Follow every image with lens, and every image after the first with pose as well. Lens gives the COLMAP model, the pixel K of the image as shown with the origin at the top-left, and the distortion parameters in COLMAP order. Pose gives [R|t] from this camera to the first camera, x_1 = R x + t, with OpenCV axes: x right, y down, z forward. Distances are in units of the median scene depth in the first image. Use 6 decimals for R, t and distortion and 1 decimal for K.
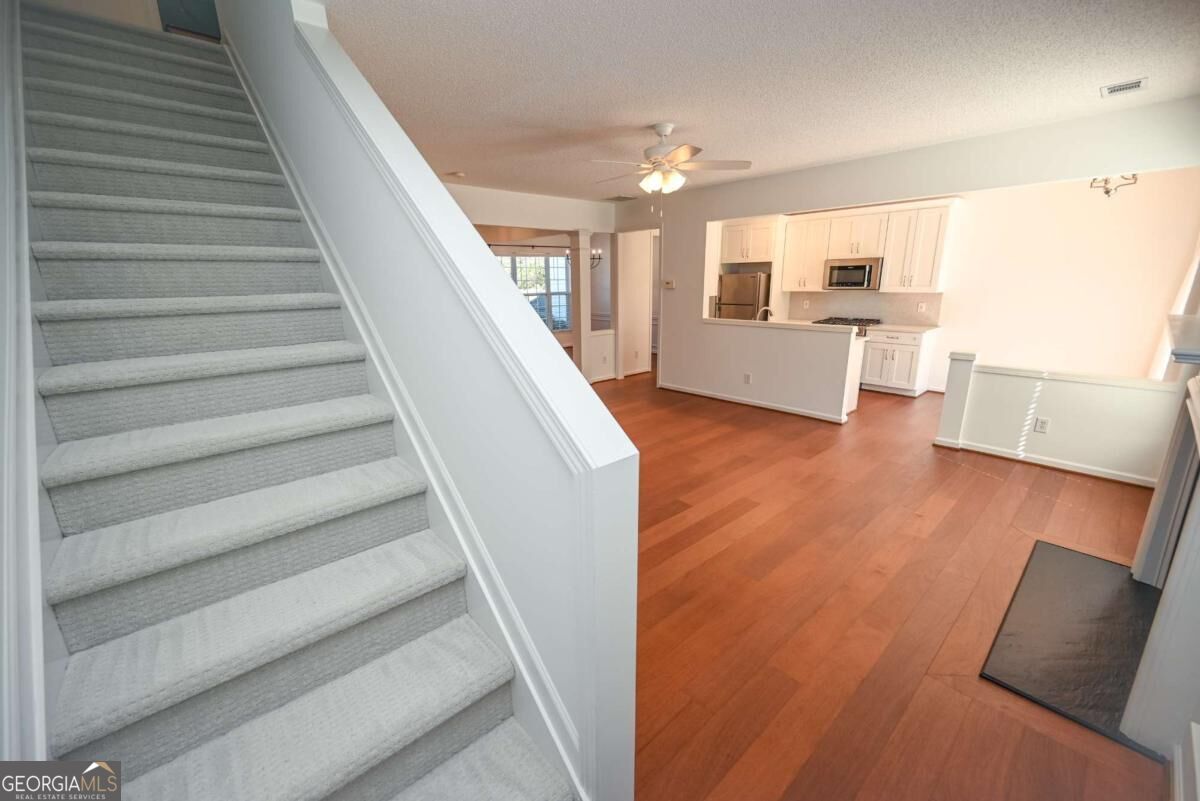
lens RADIAL K [[473.8, 0, 595.1], [0, 473.8, 400.3], [0, 0, 1]] dist [0.002212, 0.000046]
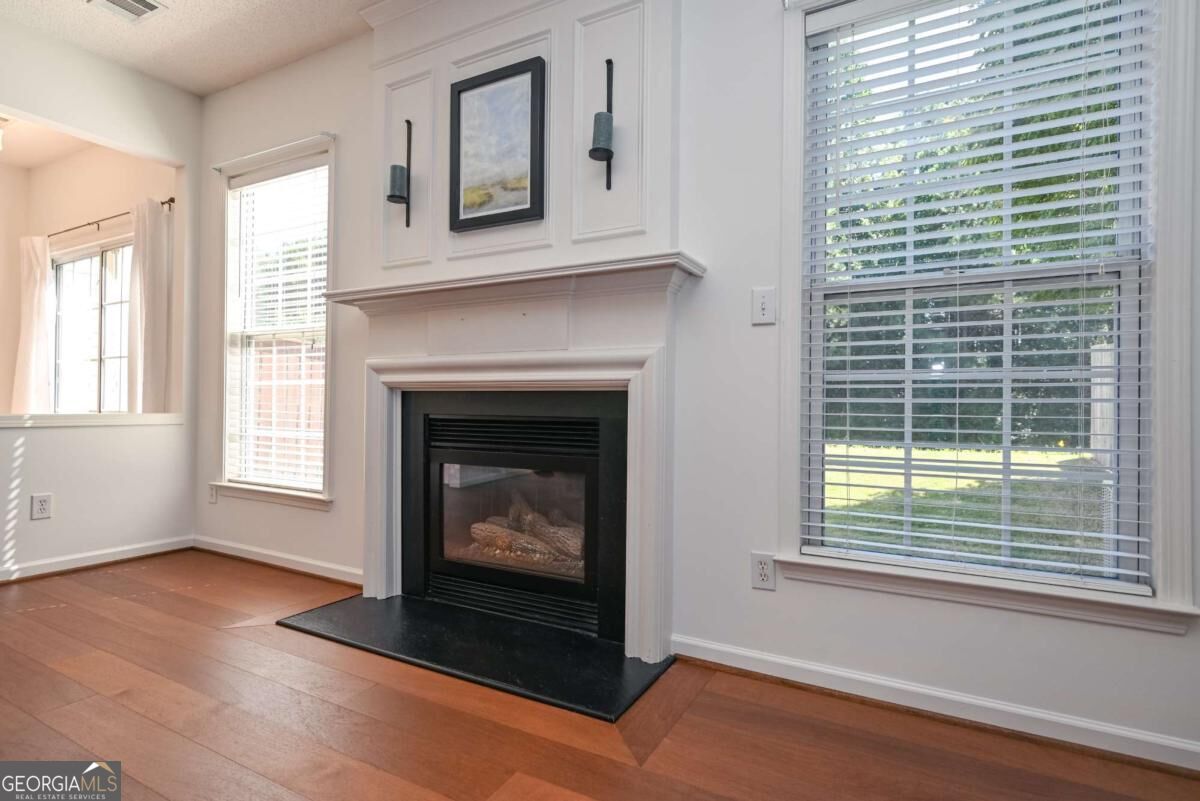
lens RADIAL K [[591.5, 0, 605.8], [0, 591.5, 397.8], [0, 0, 1]] dist [-0.001959, -0.000184]
pose [[-0.351373, 0.017859, 0.936065, 0.000090], [0.224552, 0.972242, 0.065741, 0.019246], [-0.908908, 0.233295, -0.345630, 0.362732]]
